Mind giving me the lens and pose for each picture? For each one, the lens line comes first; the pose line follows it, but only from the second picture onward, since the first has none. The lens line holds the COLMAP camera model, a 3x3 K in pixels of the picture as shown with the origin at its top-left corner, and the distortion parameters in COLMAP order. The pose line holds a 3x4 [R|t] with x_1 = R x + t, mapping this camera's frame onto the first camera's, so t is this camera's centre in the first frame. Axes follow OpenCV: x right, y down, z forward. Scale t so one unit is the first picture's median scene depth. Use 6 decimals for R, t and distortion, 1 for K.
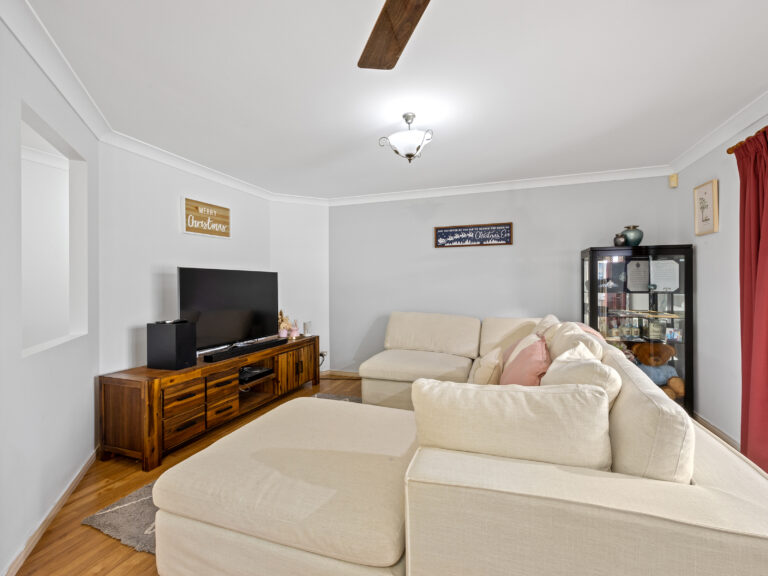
lens RADIAL K [[353.1, 0, 387.5], [0, 353.1, 285.0], [0, 0, 1]] dist [-0.001962, 0.000447]
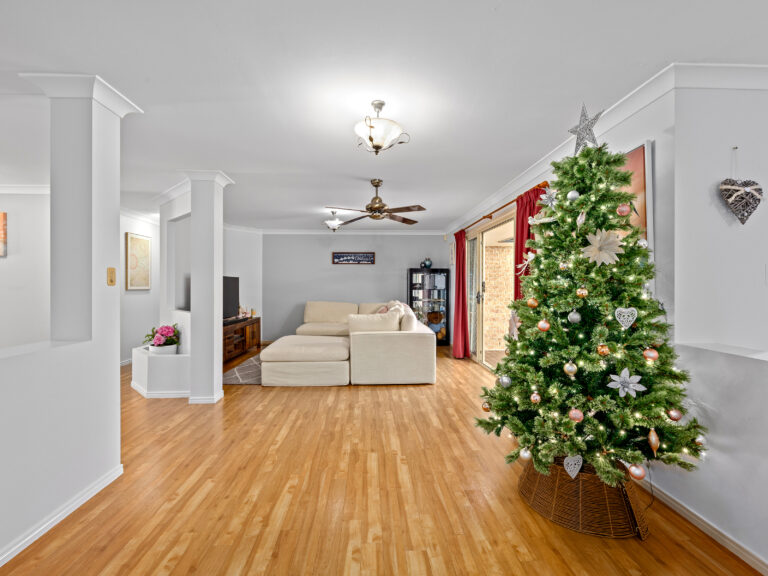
lens RADIAL K [[353.1, 0, 383.7], [0, 353.1, 285.8], [0, 0, 1]] dist [-0.001962, 0.000447]
pose [[0.930446, 0.004803, 0.366398, -0.283218], [-0.005443, 0.999985, 0.000714, -0.001518], [-0.366389, -0.002659, 0.930458, -0.749508]]
